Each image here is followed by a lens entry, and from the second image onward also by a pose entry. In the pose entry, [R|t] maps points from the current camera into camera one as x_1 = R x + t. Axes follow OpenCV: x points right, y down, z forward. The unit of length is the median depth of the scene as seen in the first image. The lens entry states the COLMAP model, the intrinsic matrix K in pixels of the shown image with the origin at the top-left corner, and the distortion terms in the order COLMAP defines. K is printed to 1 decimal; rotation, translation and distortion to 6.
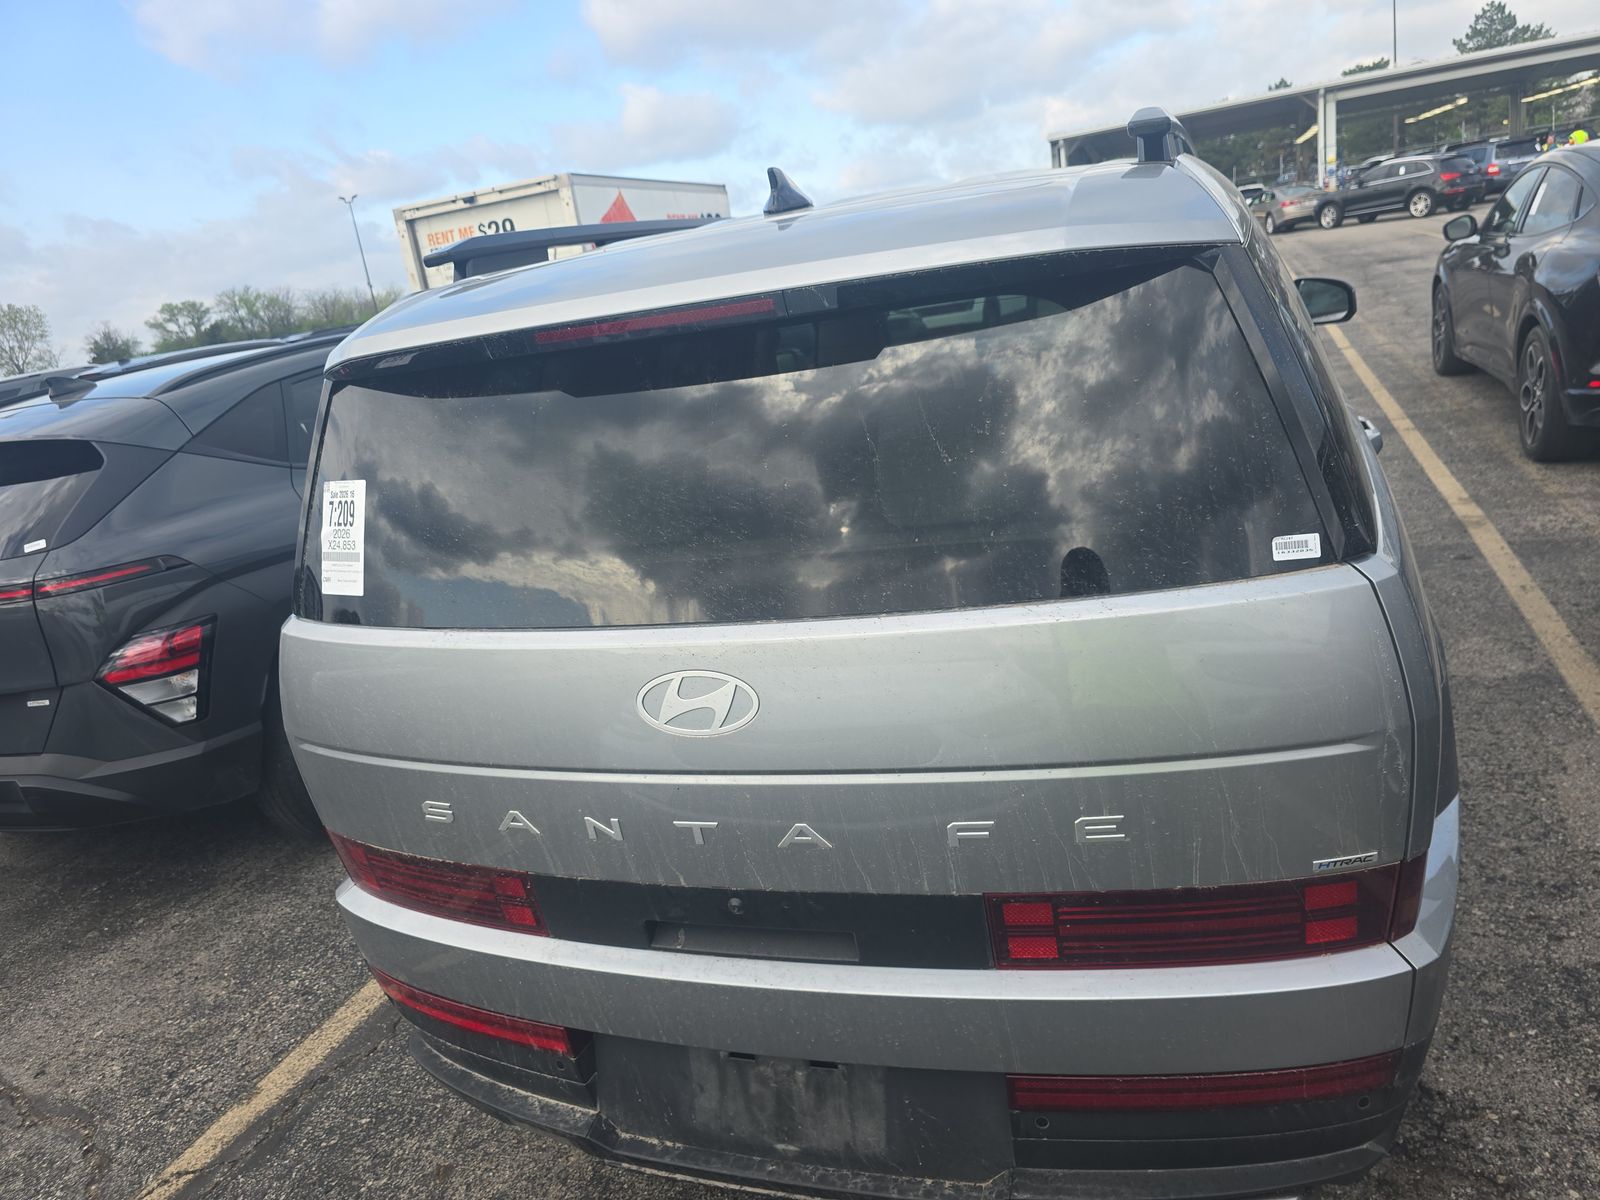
lens RADIAL K [[1095.8, 0, 800.0], [0, 1095.8, 600.0], [0, 0, 1]] dist [0.054189, -0.057562]
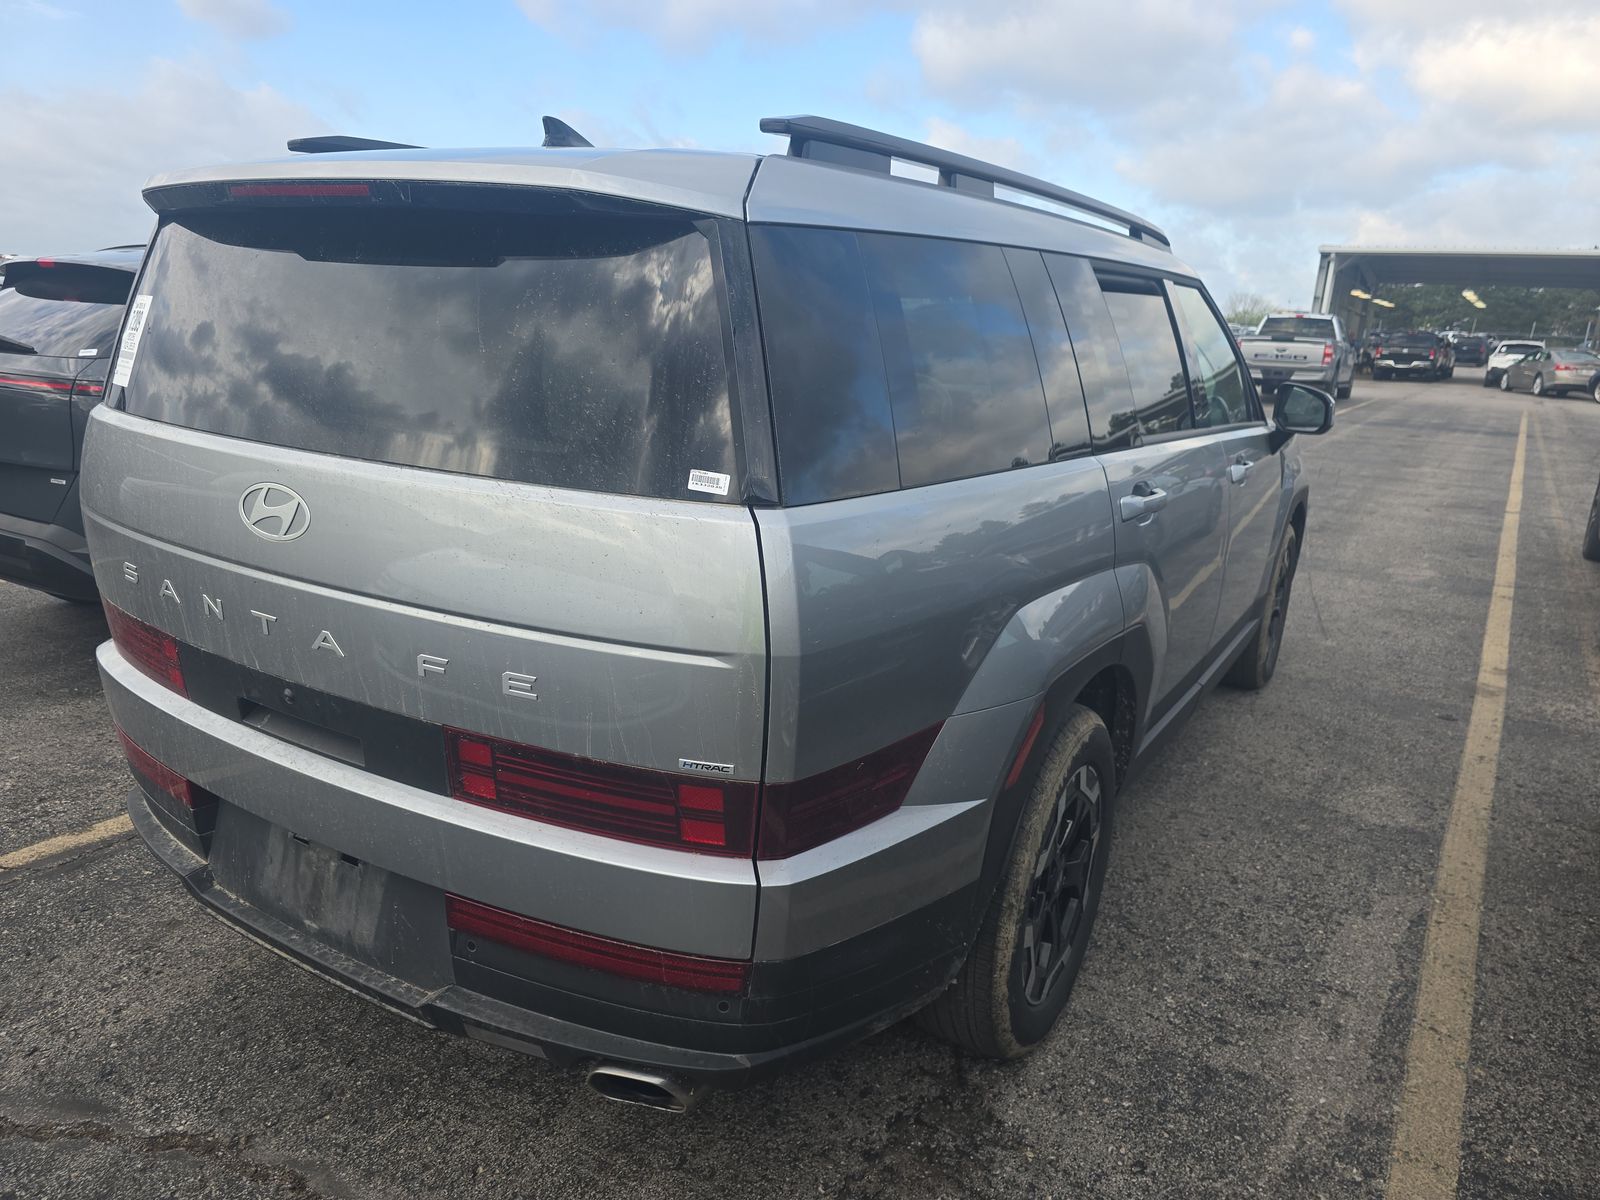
lens RADIAL K [[1095.8, 0, 800.0], [0, 1095.8, 600.0], [0, 0, 1]] dist [0.054189, -0.057562]
pose [[0.954034, 0.251444, -0.163080, 0.415024], [-0.256358, 0.966535, -0.009475, 0.031751], [0.155240, 0.050846, 0.986567, -0.061412]]
